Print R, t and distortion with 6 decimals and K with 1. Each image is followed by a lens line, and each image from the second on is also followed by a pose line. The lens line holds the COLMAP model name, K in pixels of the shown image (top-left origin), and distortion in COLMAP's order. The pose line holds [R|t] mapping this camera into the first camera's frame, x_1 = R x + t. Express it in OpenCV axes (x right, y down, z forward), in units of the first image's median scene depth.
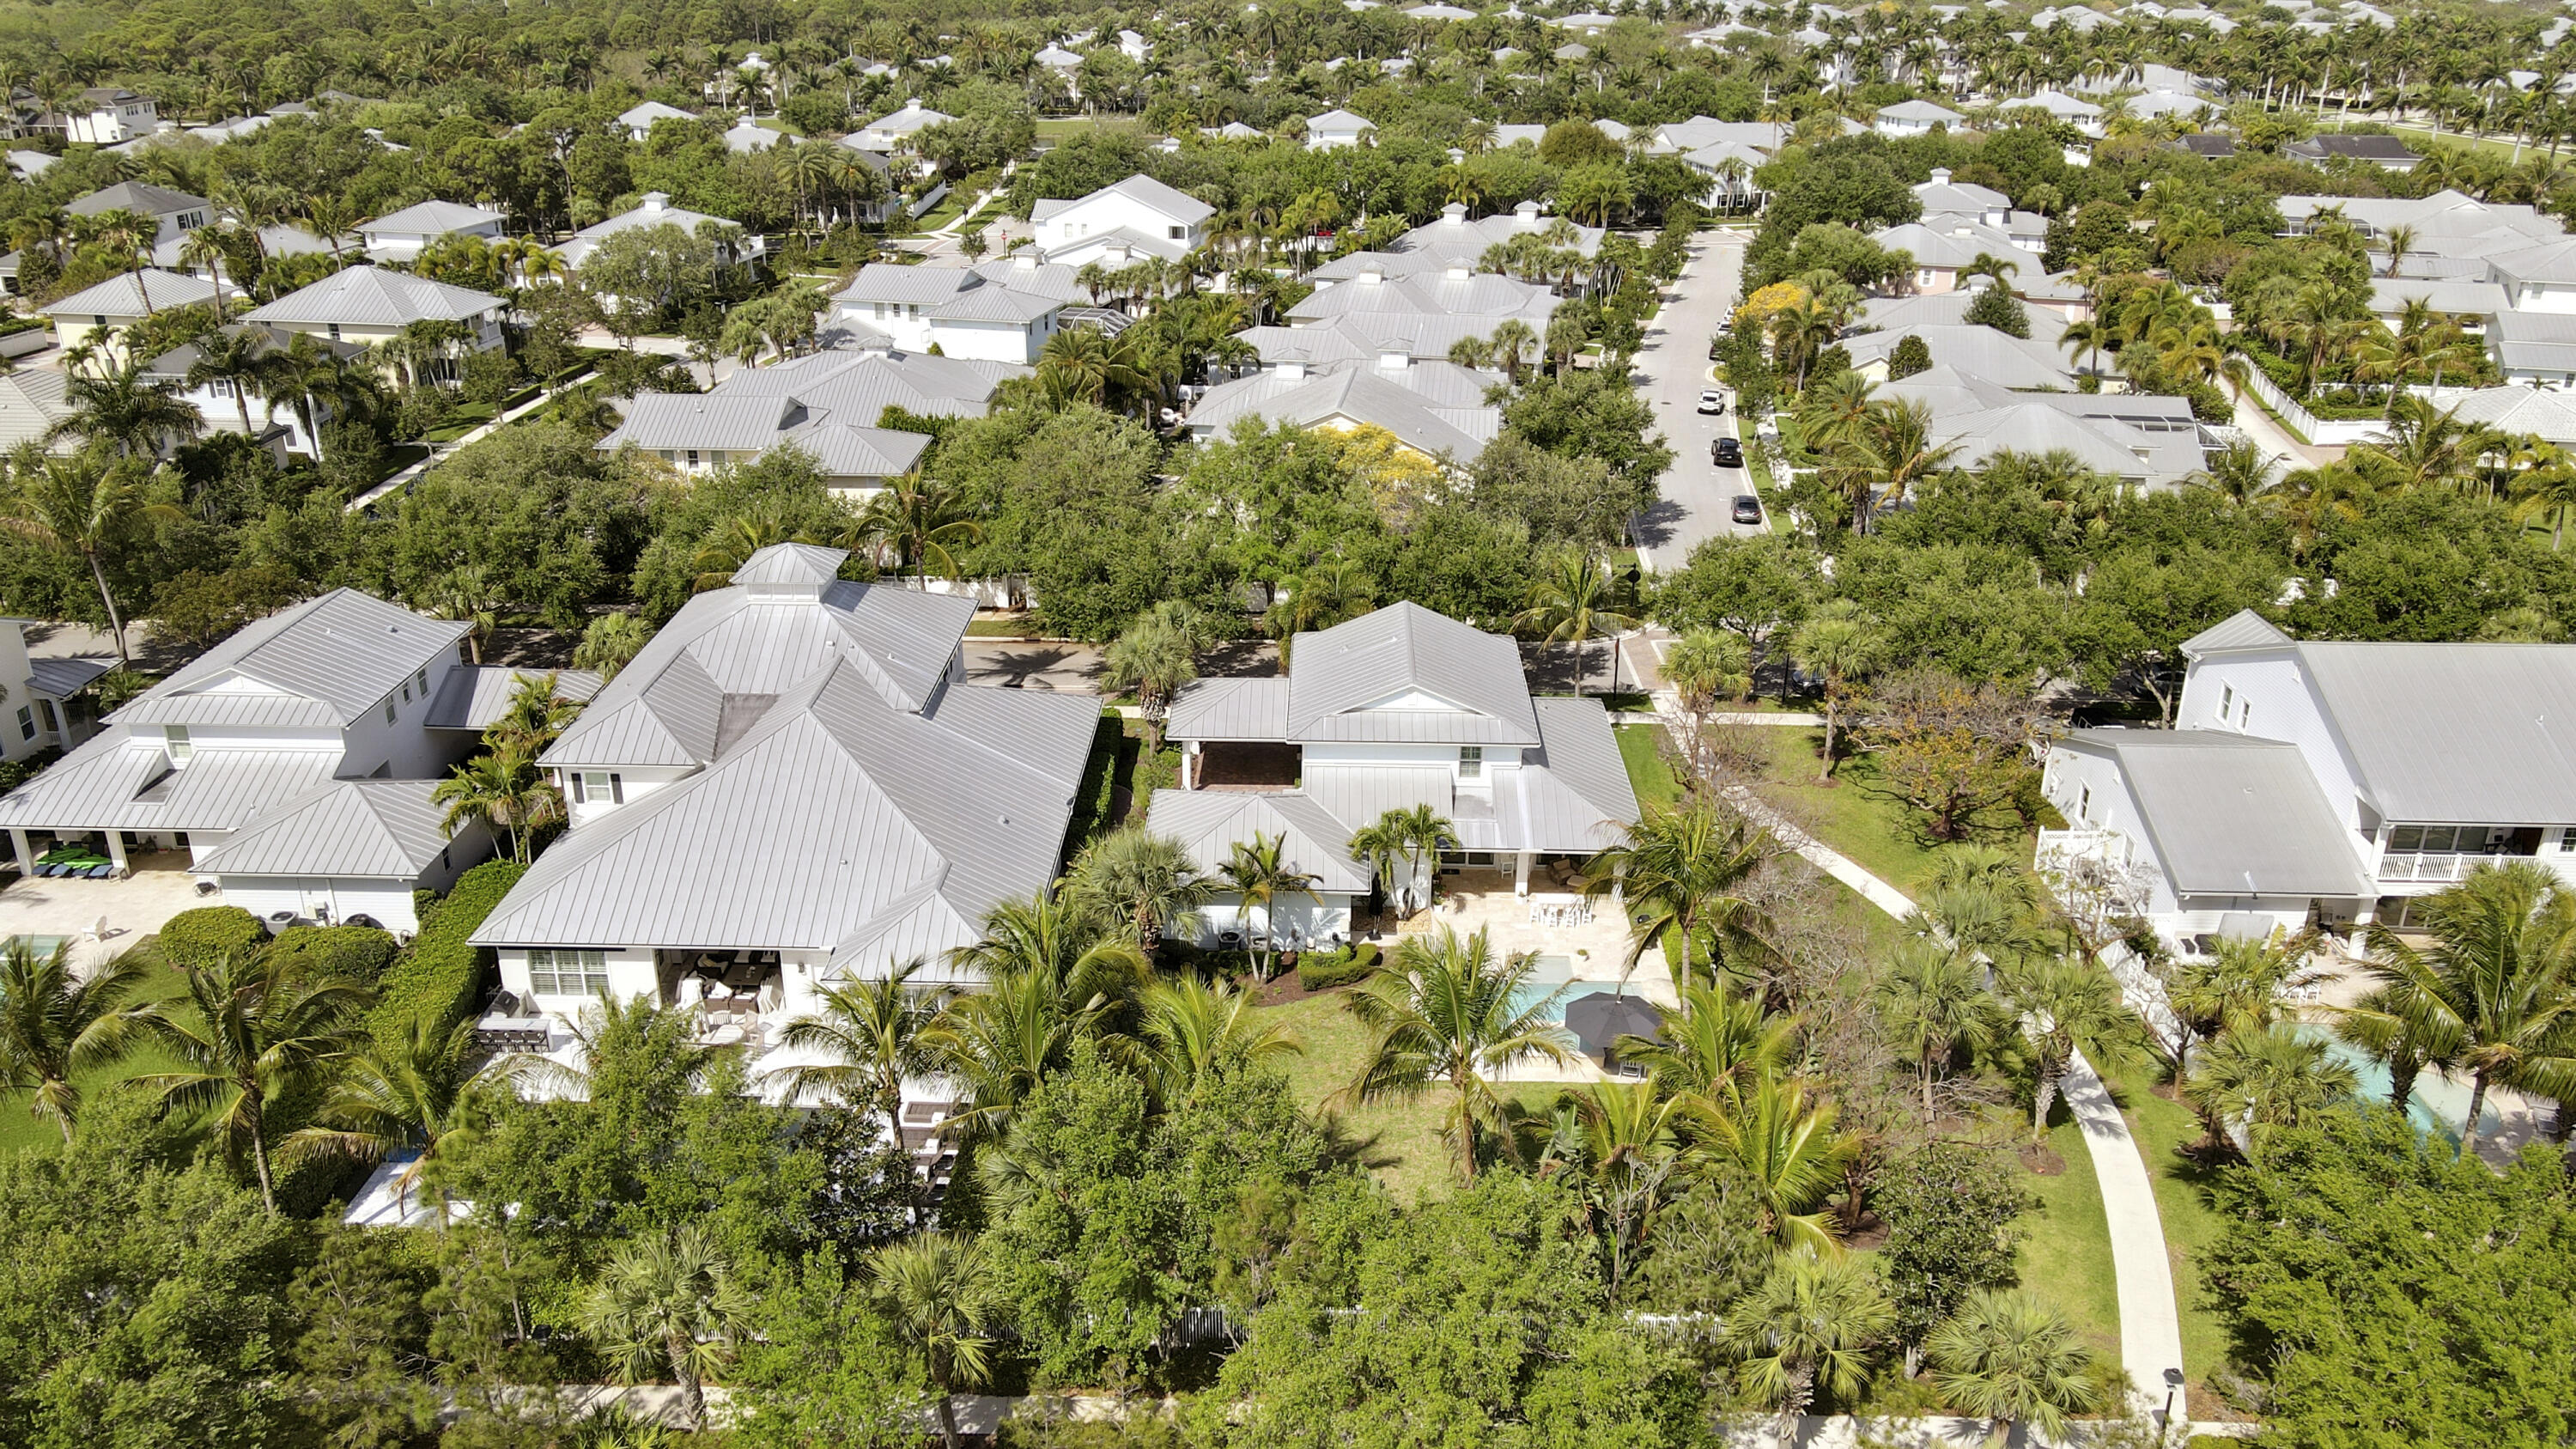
lens RADIAL K [[1896.7, 0, 1290.2], [0, 1896.7, 754.2], [0, 0, 1]] dist [0.008398, 0.002779]
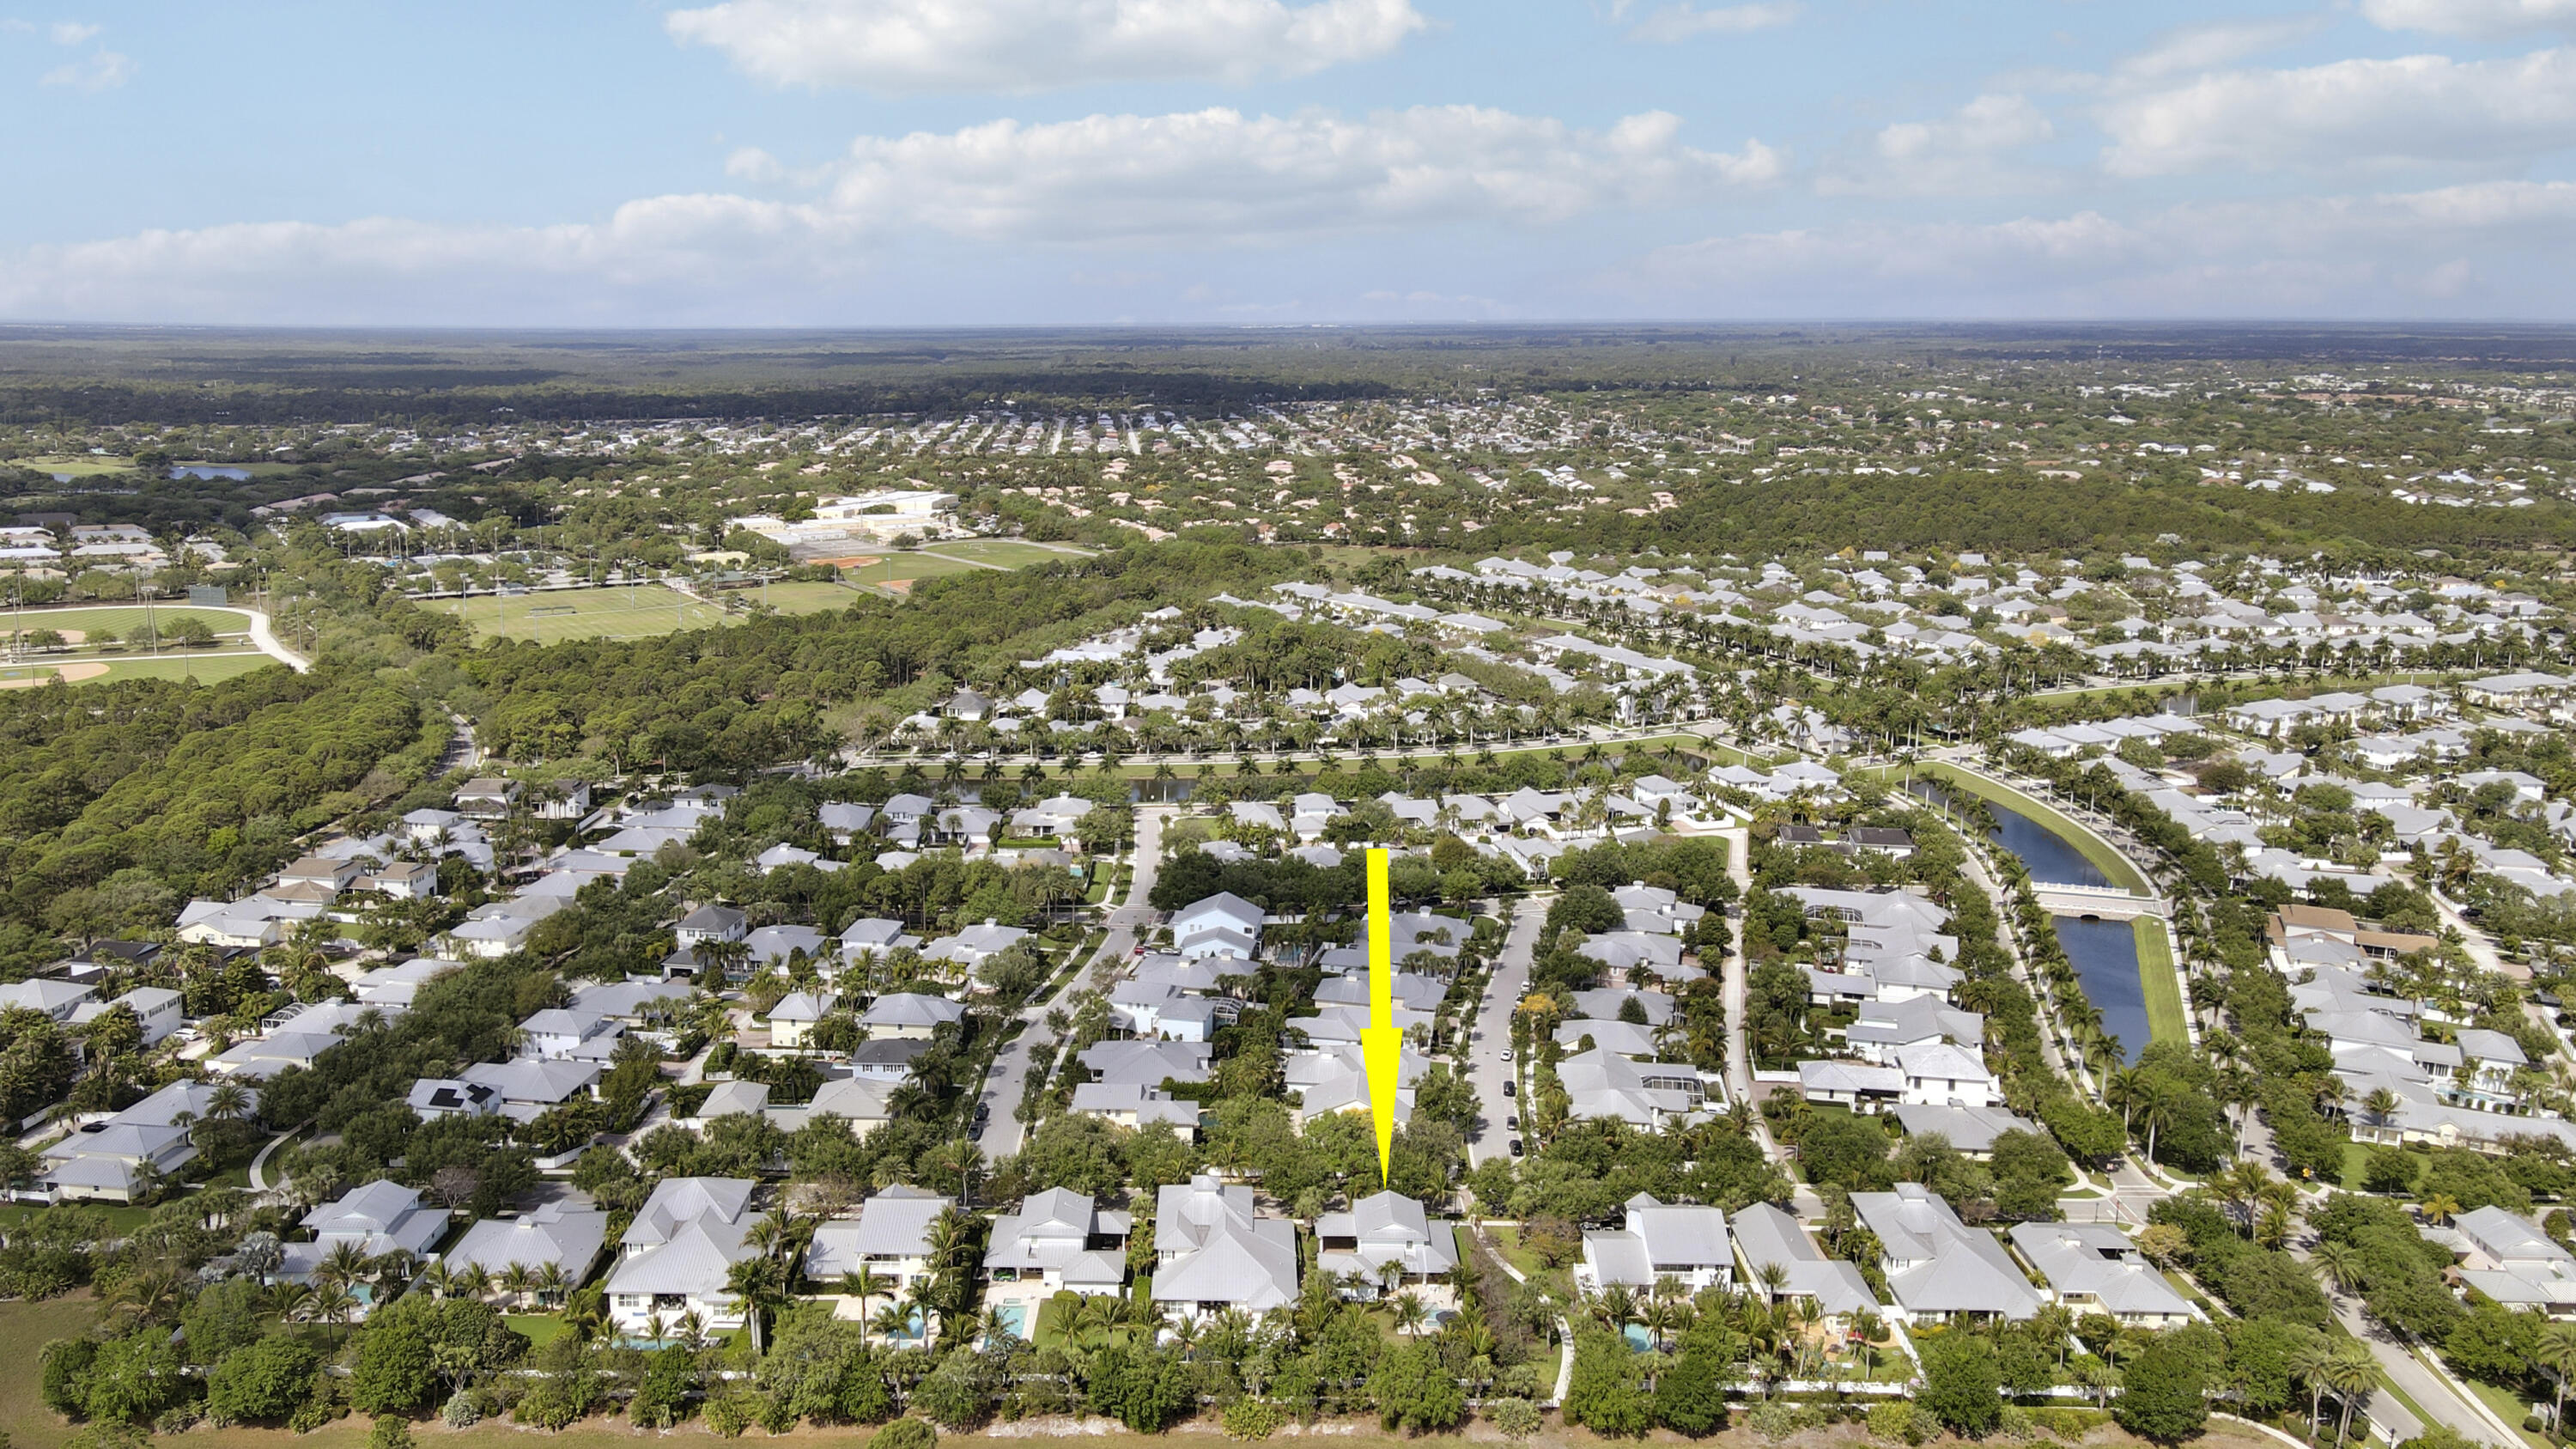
lens RADIAL K [[1896.7, 0, 1290.2], [0, 1896.7, 754.2], [0, 0, 1]] dist [0.008398, 0.002779]
pose [[0.998970, 0.007141, 0.044801, -0.287675], [0.001255, 0.982803, -0.184654, -0.238880], [-0.045349, 0.184520, 0.981782, -2.588434]]
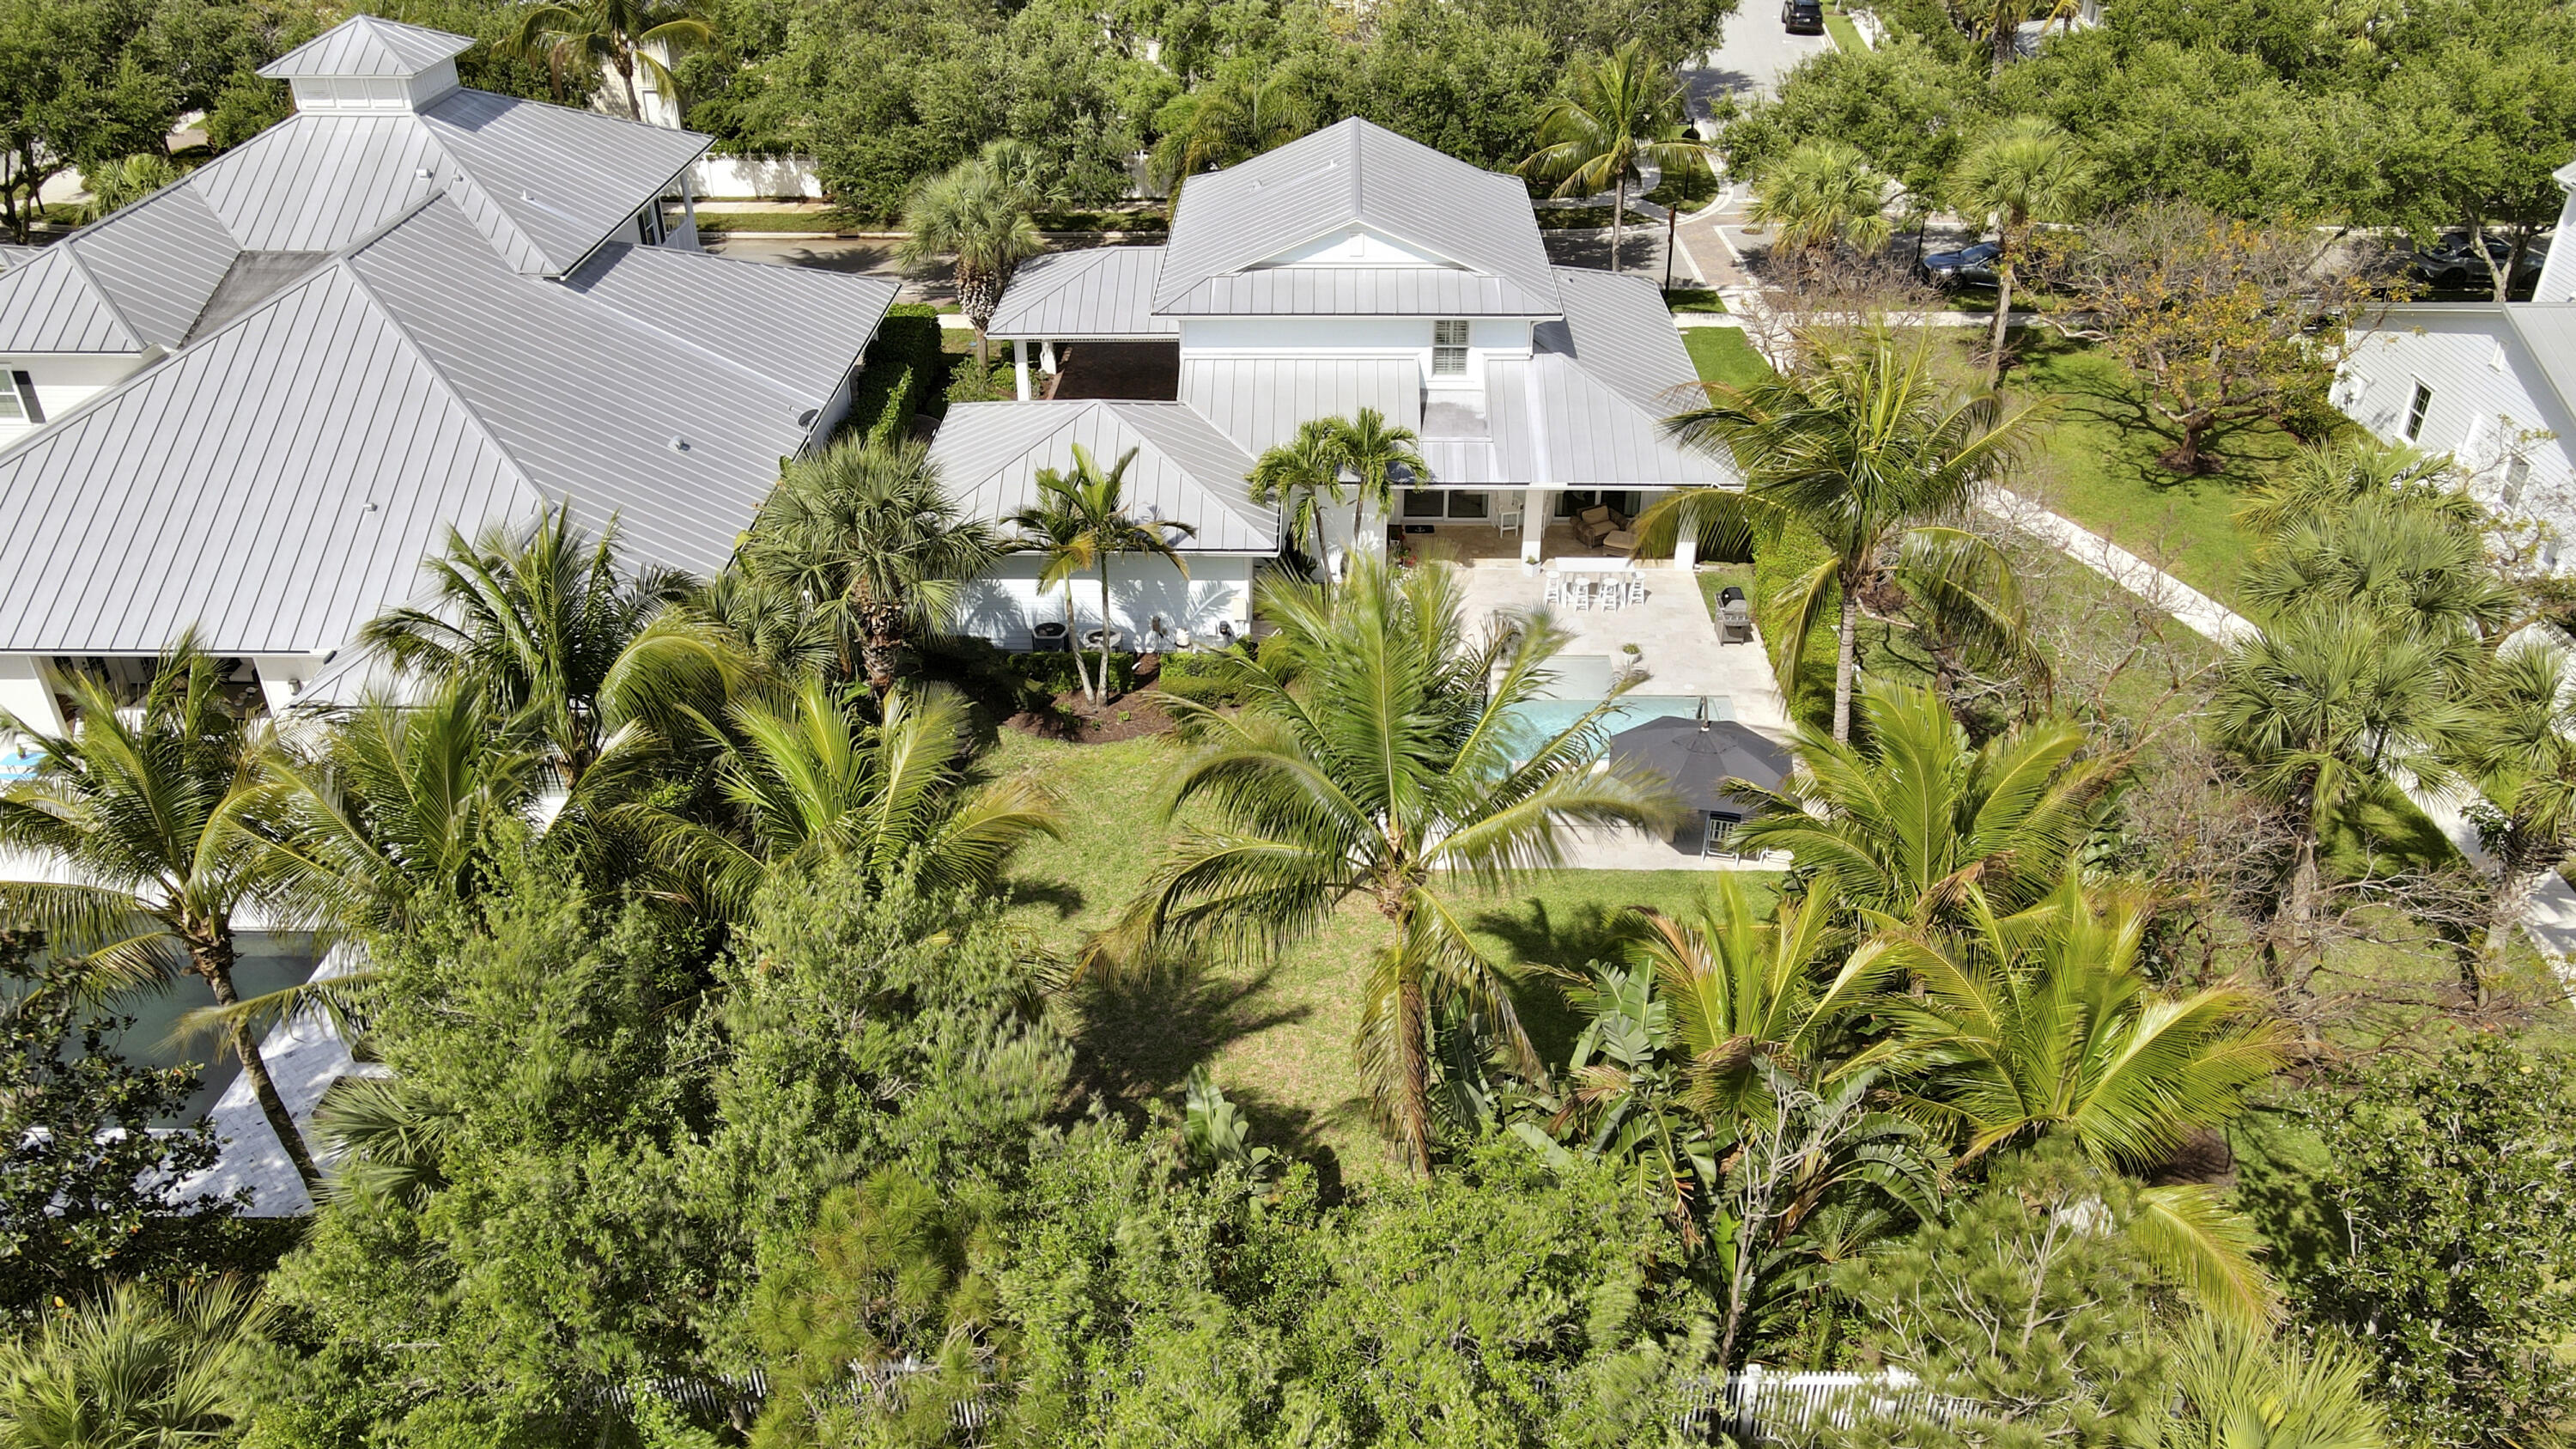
lens RADIAL K [[1896.7, 0, 1290.2], [0, 1896.7, 754.2], [0, 0, 1]] dist [0.008398, 0.002779]
pose [[0.999922, -0.011119, -0.005715, 0.044949], [0.011806, 0.990199, 0.139165, 0.048439], [0.004111, -0.139222, 0.990253, 0.368309]]
